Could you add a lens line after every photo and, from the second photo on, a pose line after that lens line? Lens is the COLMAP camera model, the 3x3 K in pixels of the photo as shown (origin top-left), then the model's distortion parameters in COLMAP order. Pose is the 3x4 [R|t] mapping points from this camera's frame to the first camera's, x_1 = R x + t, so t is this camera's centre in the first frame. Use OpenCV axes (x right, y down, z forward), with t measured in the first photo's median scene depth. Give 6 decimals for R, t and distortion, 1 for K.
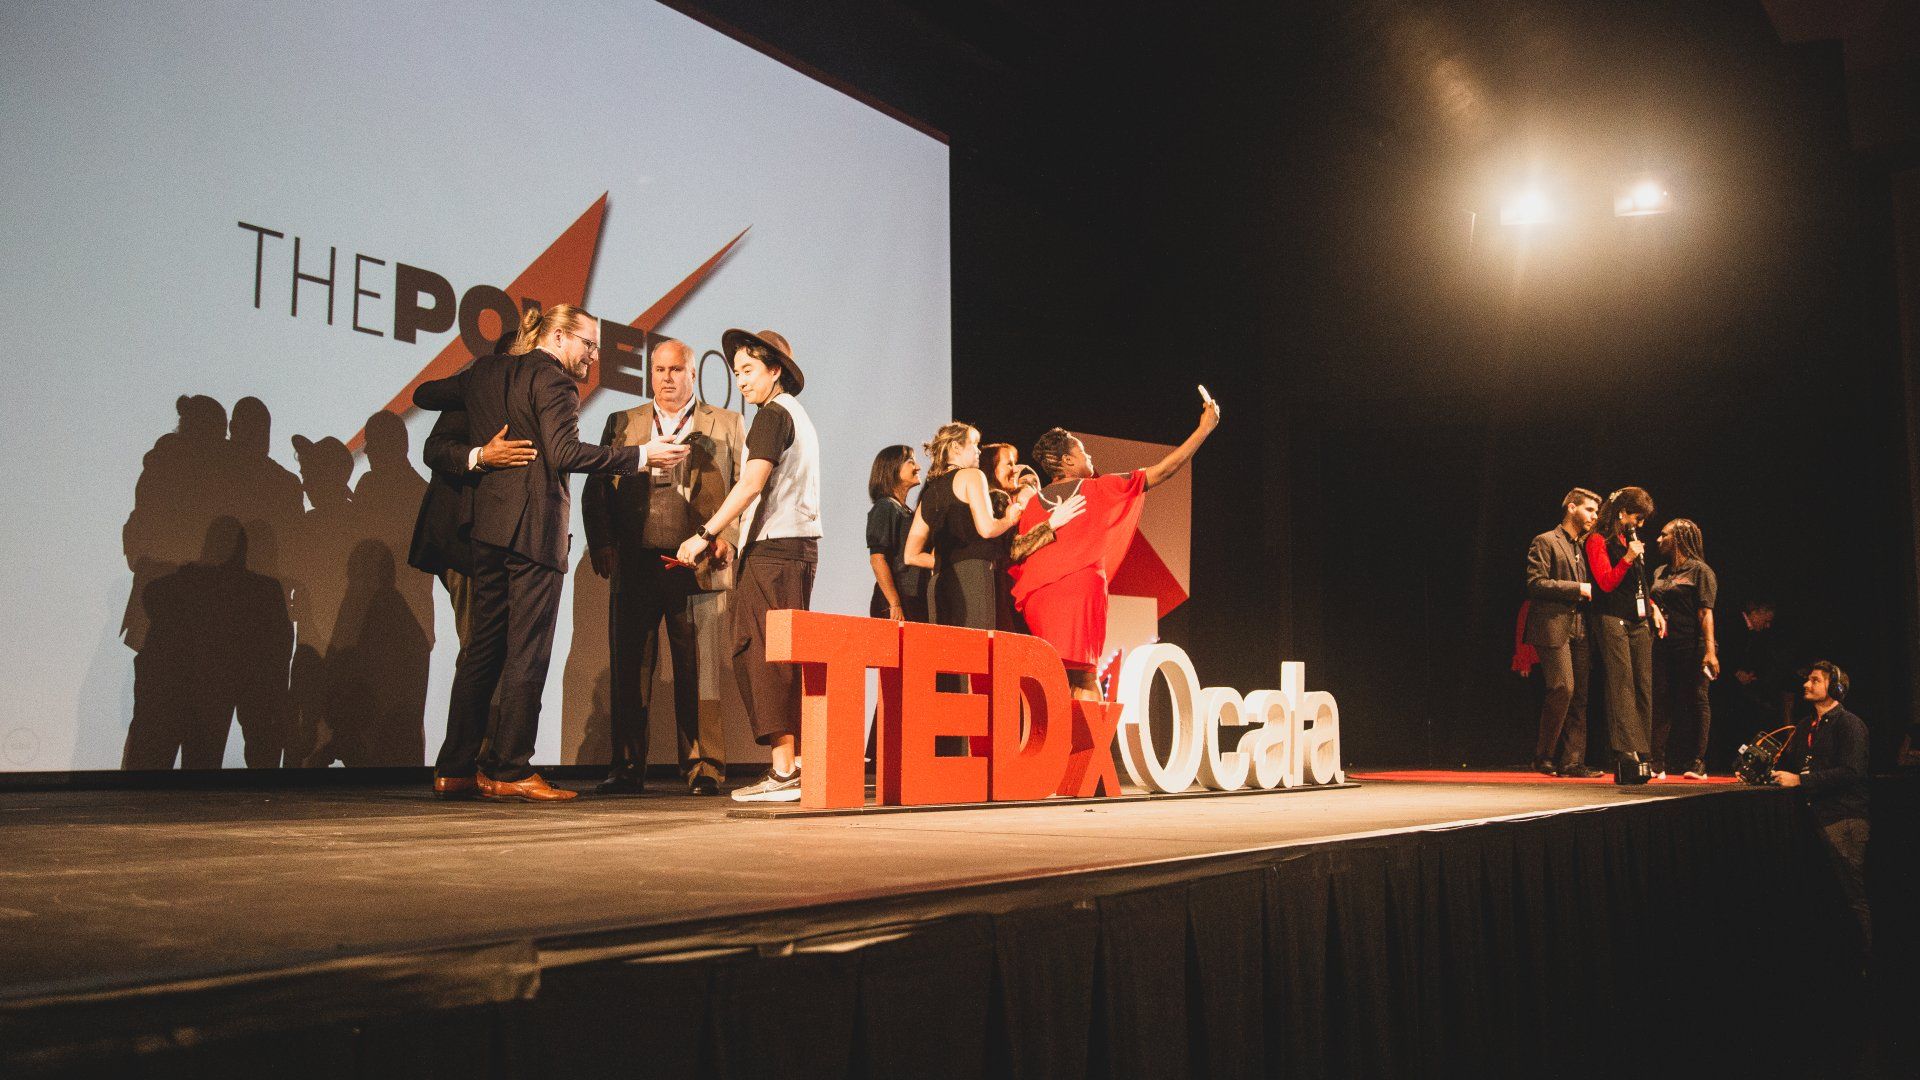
lens RADIAL K [[1660.6, 0, 974.4], [0, 1660.6, 543.8], [0, 0, 1]] dist [-0.017810, 0.020485]
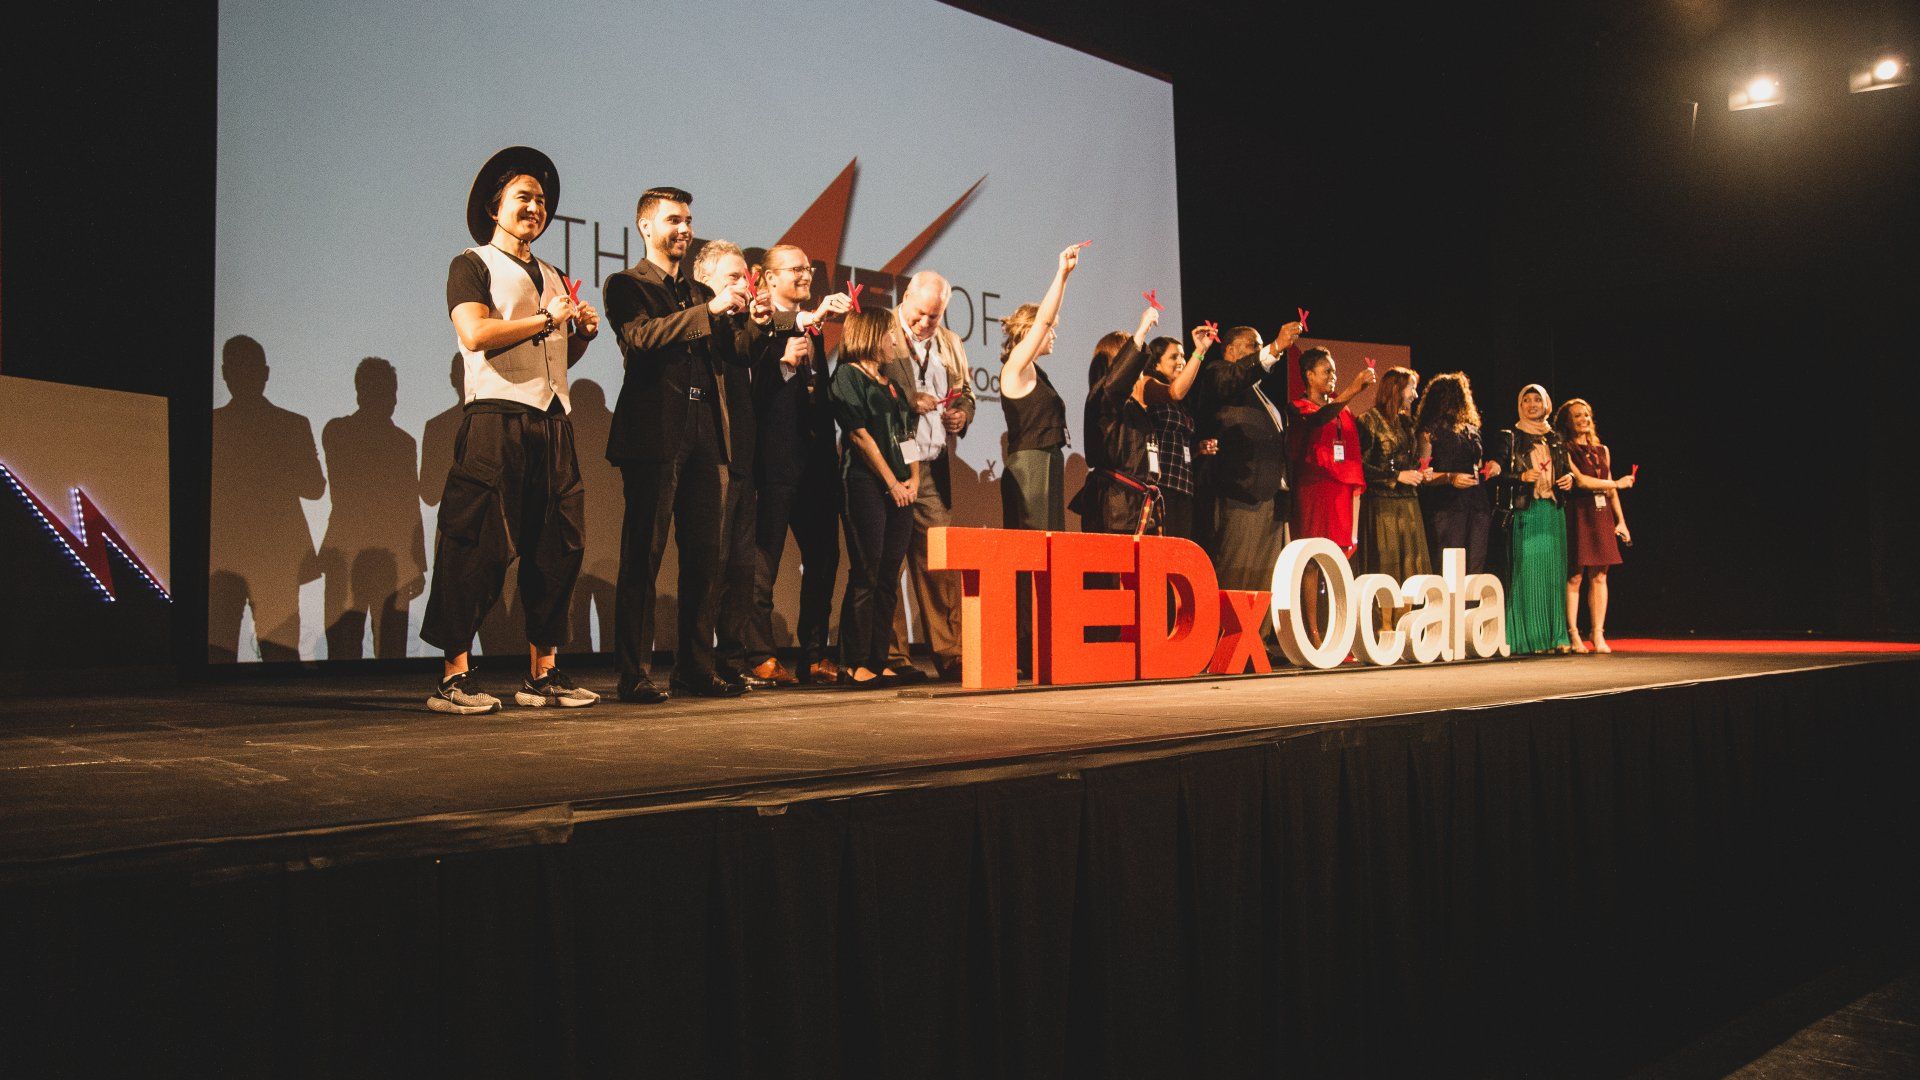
lens RADIAL K [[1508.4, 0, 968.3], [0, 1508.4, 545.0], [0, 0, 1]] dist [-0.052131, 0.039792]
pose [[0.978256, -0.022134, -0.206217, 0.110654], [0.037727, 0.996691, 0.071991, -0.021493], [0.203942, -0.078206, 0.975854, -0.061847]]
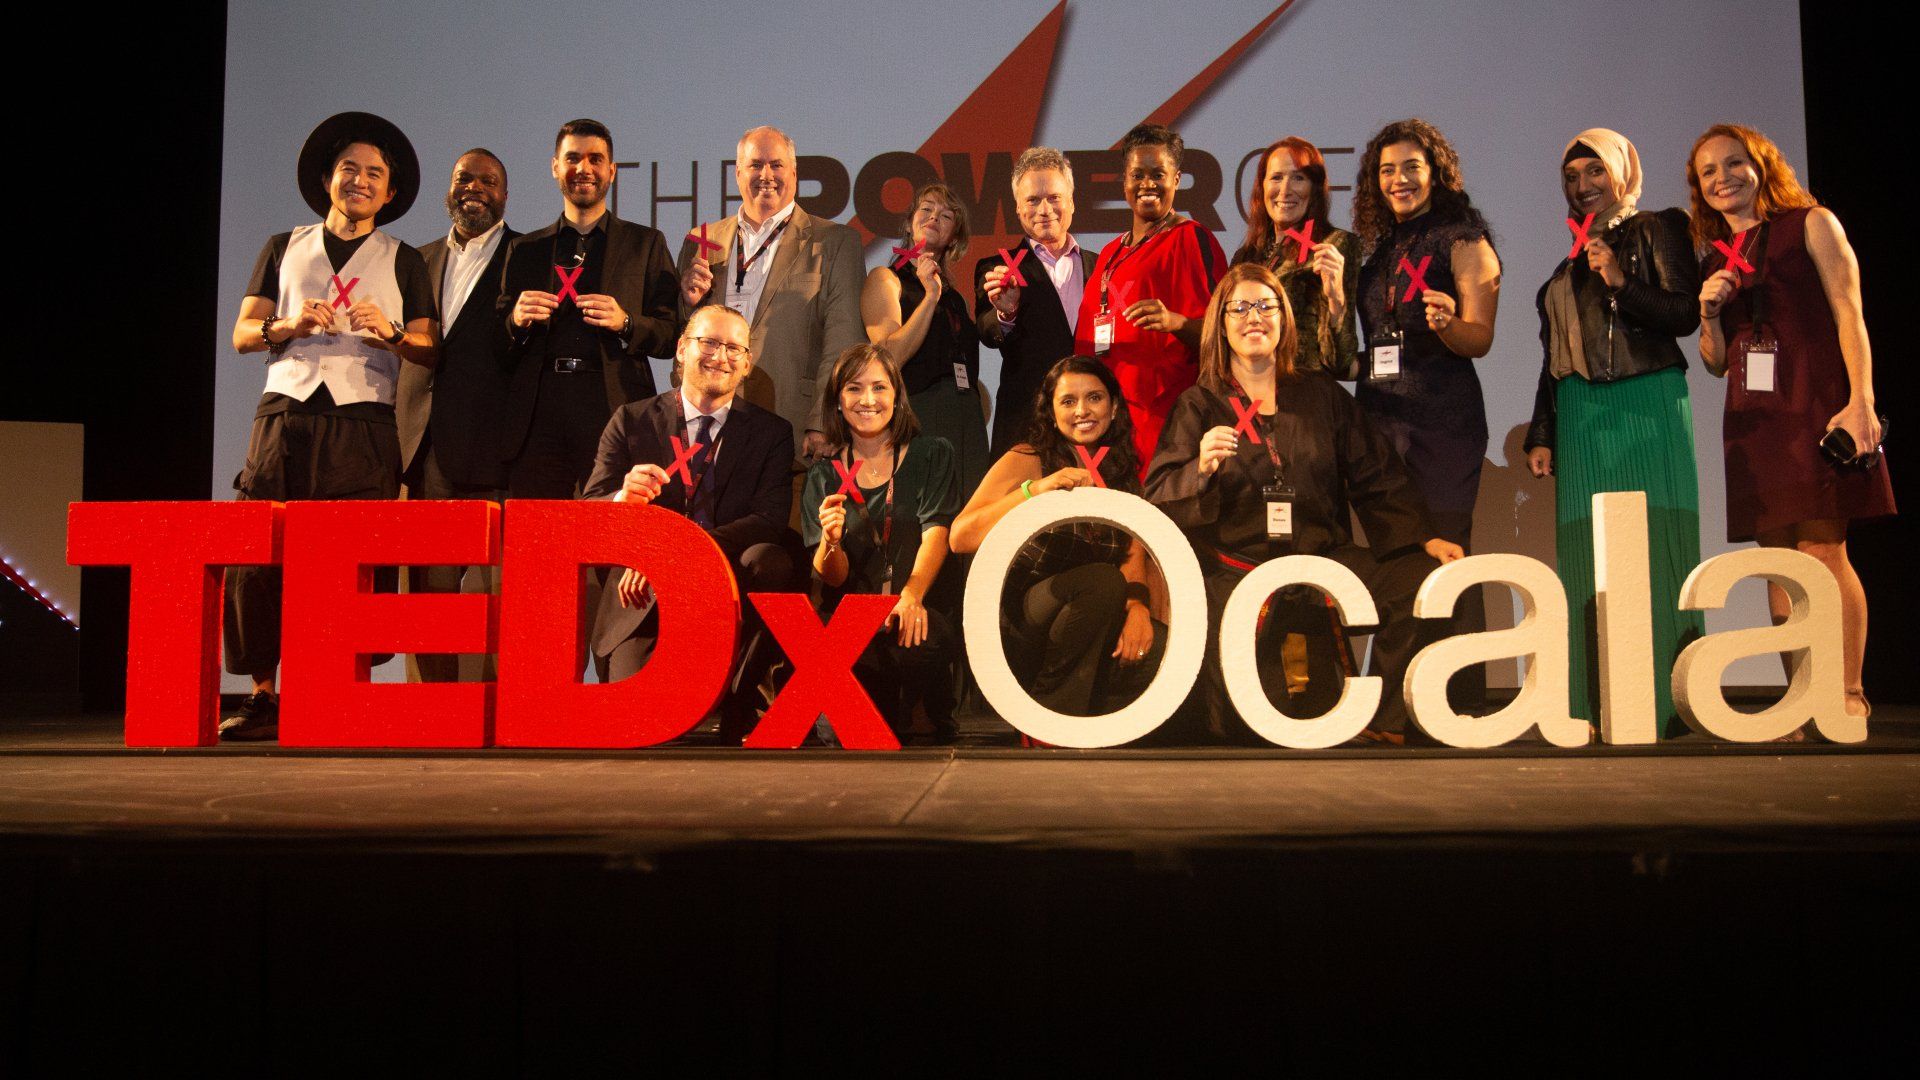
lens RADIAL K [[1623.1, 0, 945.0], [0, 1623.1, 545.0], [0, 0, 1]] dist [-0.016263, -0.004718]
pose [[0.521326, -0.056061, -0.851514, 0.672549], [0.106012, 0.994365, -0.000562, 0.088248], [0.846747, -0.089977, 0.524331, 0.786100]]
